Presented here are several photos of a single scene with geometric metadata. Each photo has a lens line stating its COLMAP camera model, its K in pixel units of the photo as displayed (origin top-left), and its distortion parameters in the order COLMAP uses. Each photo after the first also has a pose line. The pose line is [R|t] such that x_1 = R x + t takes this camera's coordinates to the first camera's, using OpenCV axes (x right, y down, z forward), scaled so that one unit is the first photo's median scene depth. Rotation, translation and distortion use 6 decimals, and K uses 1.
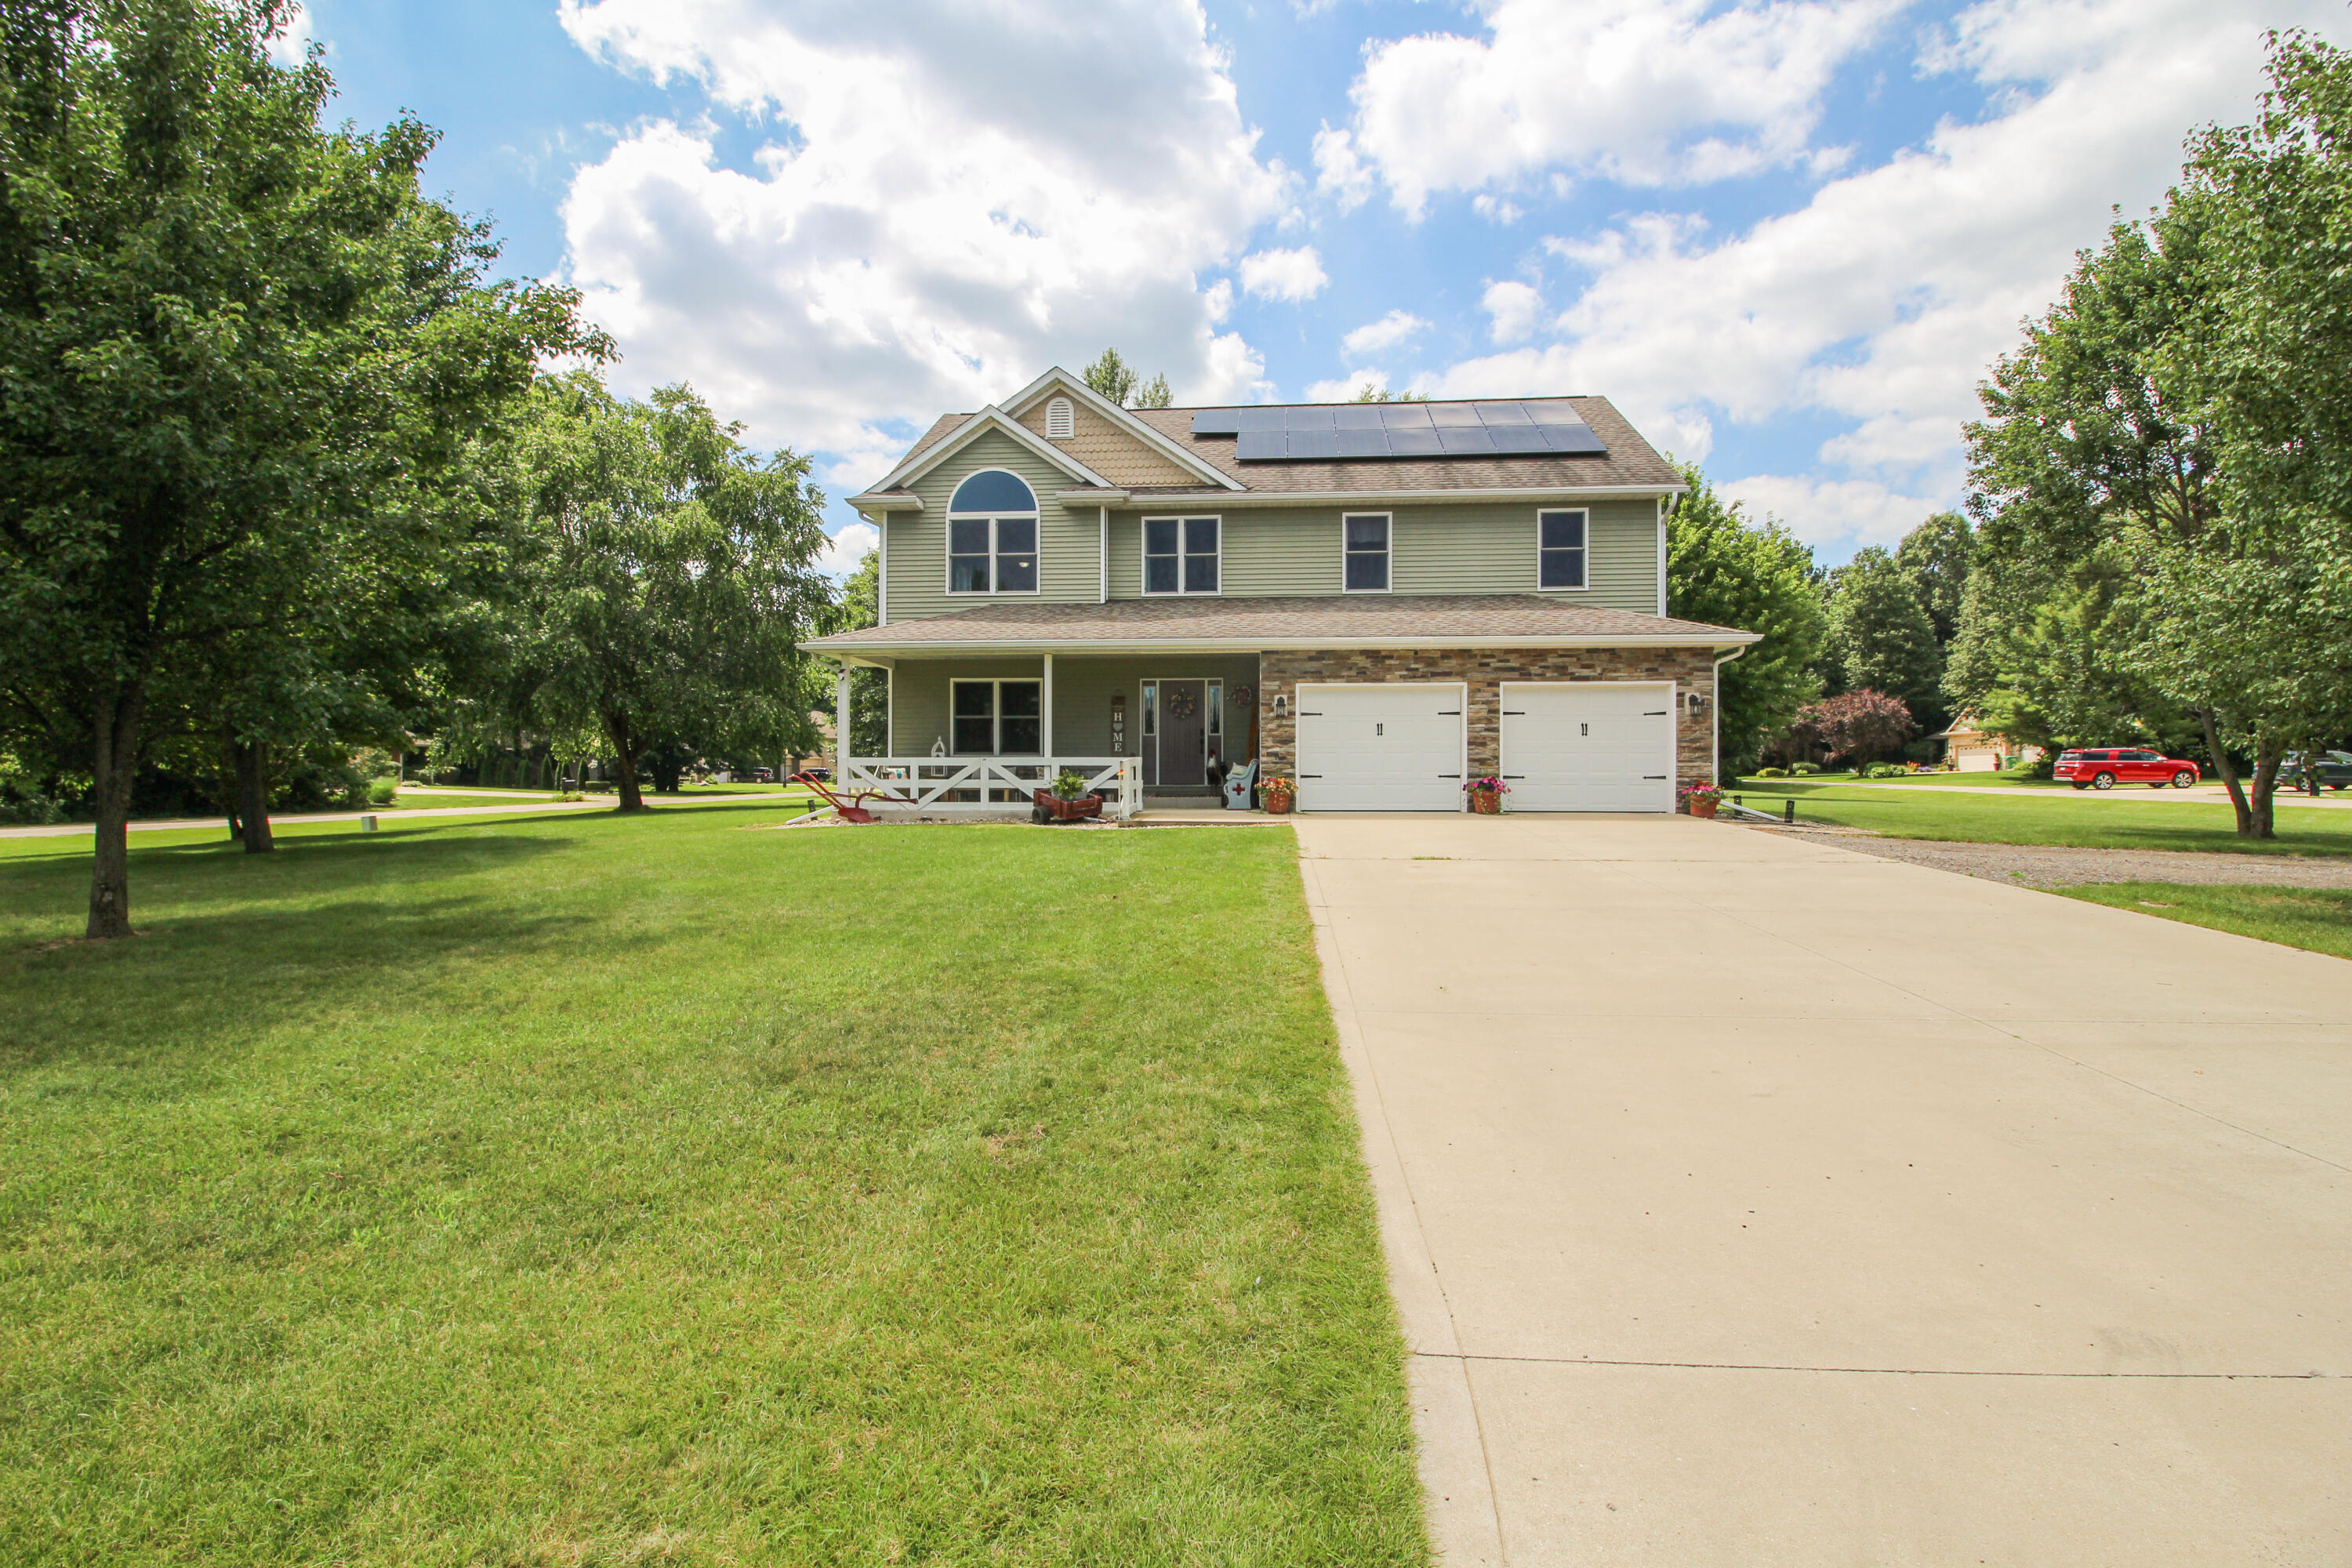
lens RADIAL K [[1088.1, 0, 1184.7], [0, 1088.1, 774.2], [0, 0, 1]] dist [0.003119, -0.014276]
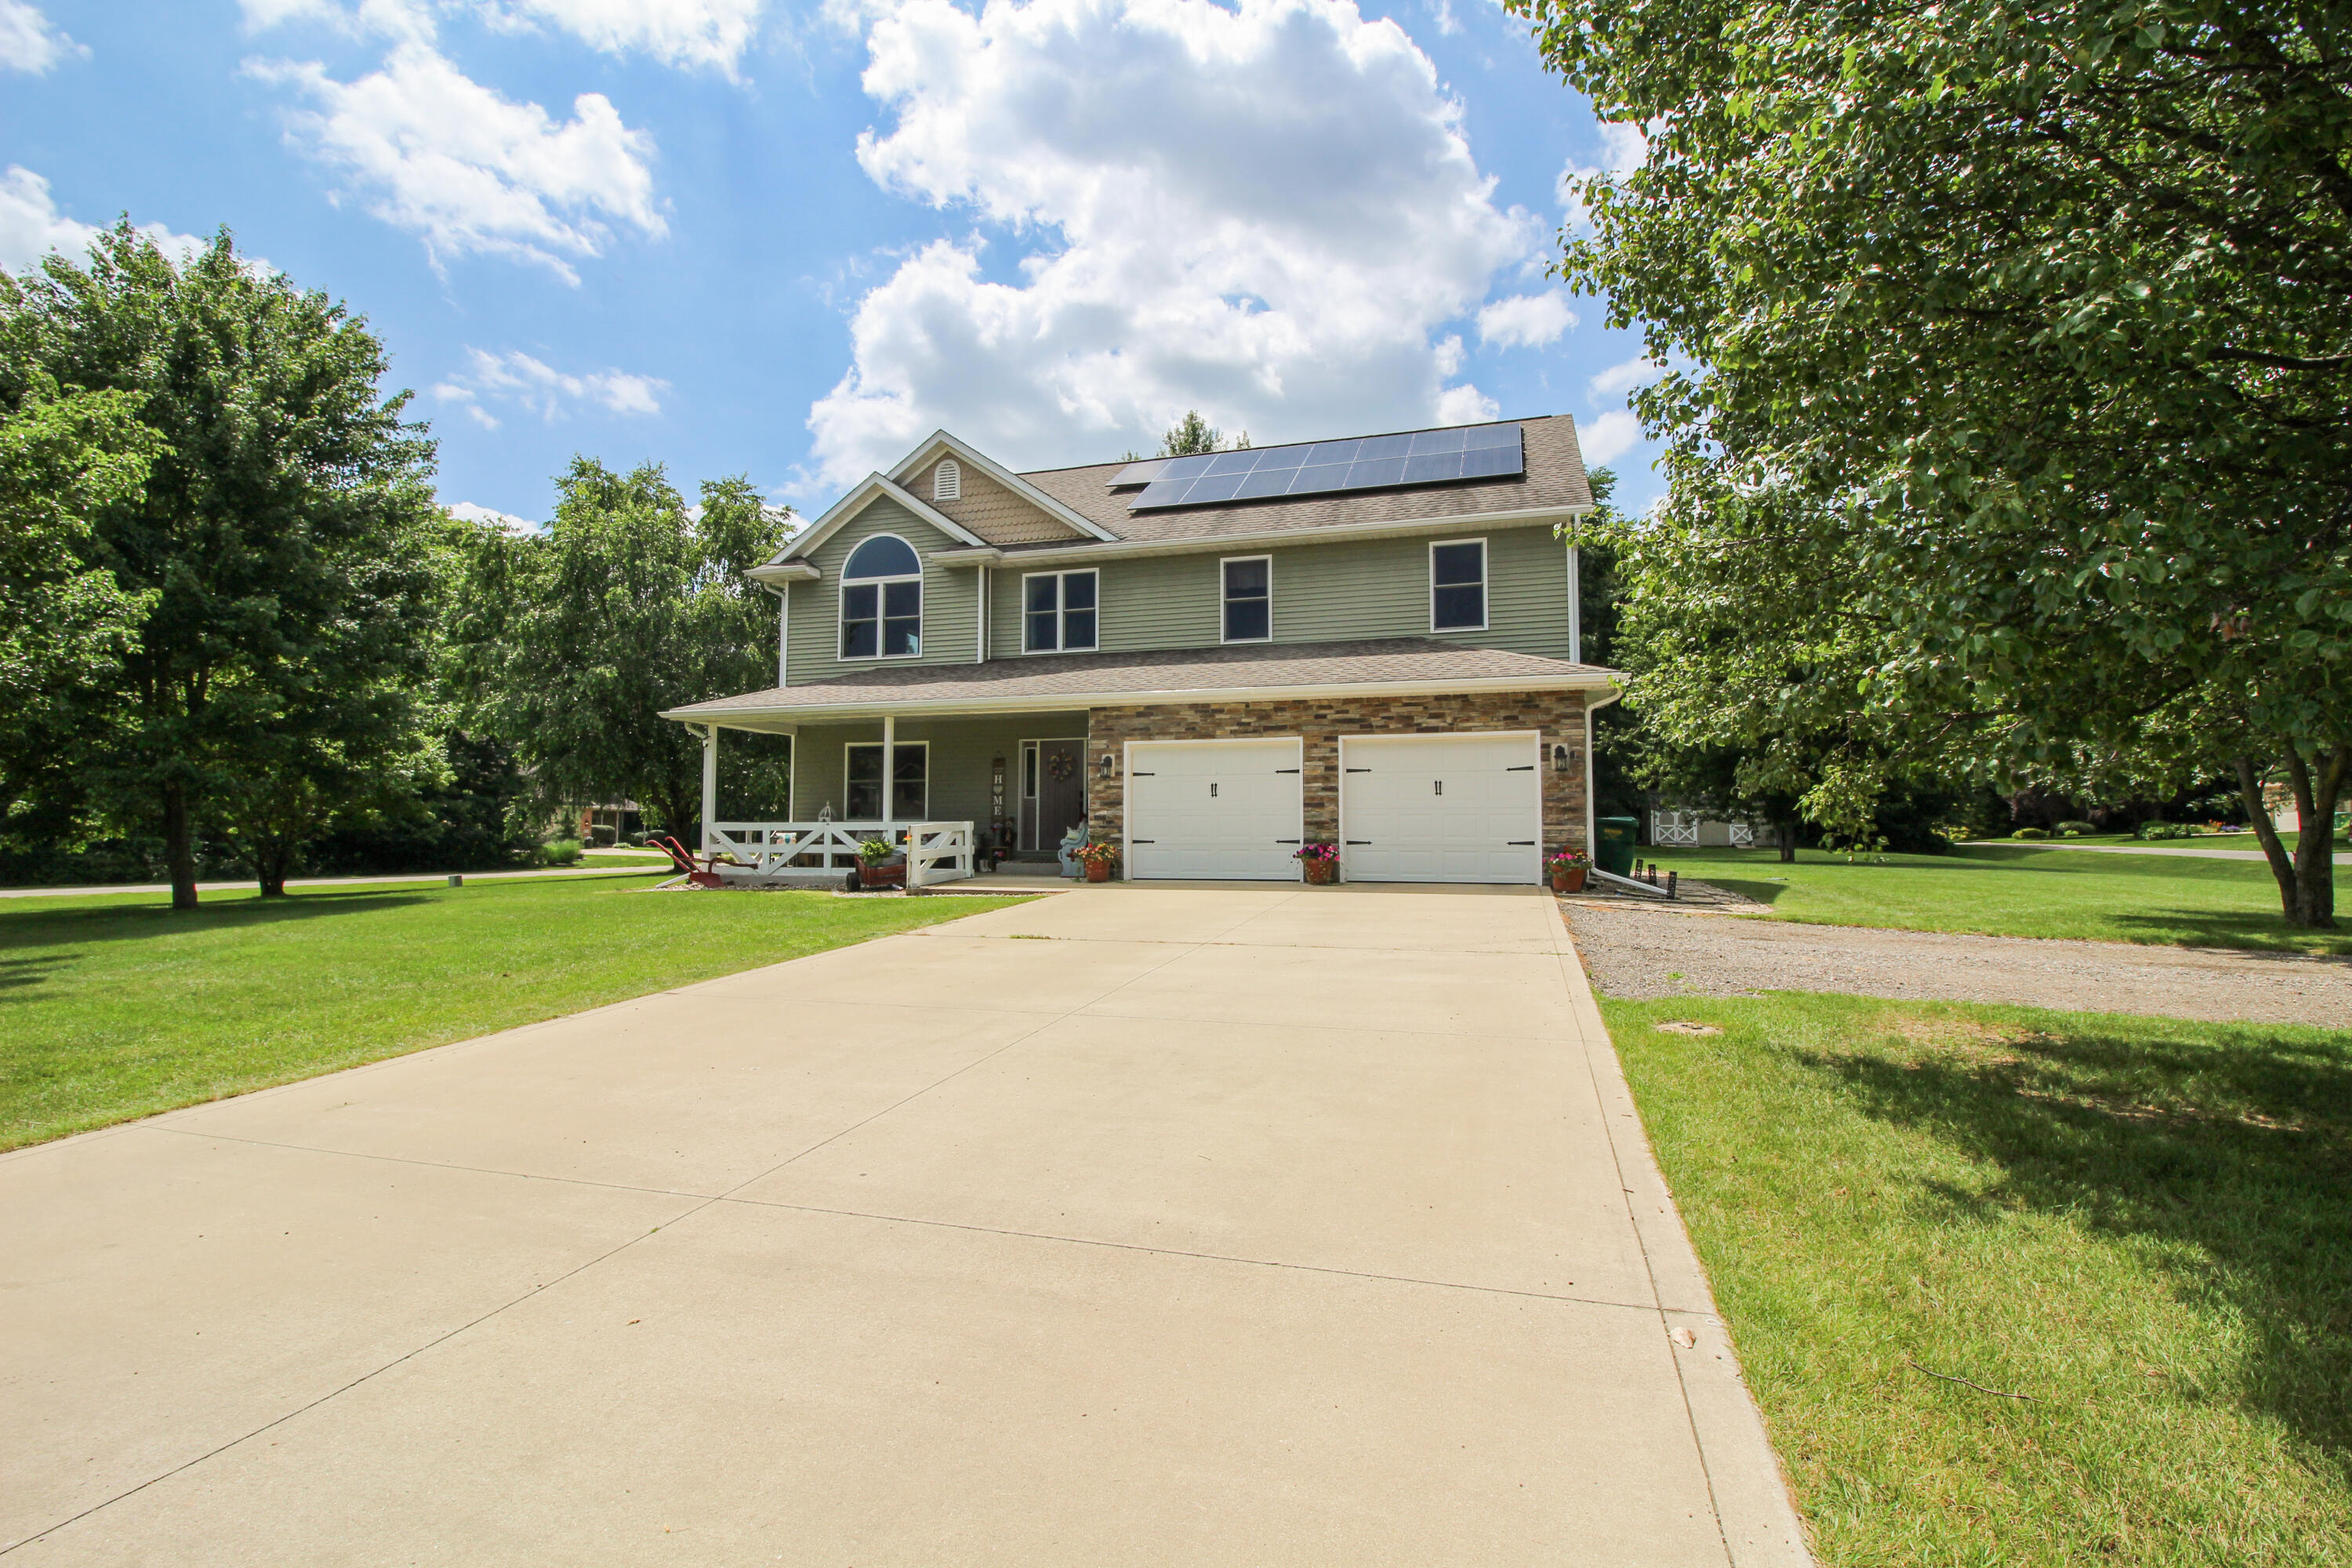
lens RADIAL K [[1094.3, 0, 1182.7], [0, 1094.3, 777.6], [0, 0, 1]] dist [0.002022, -0.014071]
pose [[0.976387, -0.012299, -0.215679, 0.318931], [0.000900, 0.998601, -0.052874, -0.002771], [0.216028, 0.051432, 0.975032, 0.087690]]
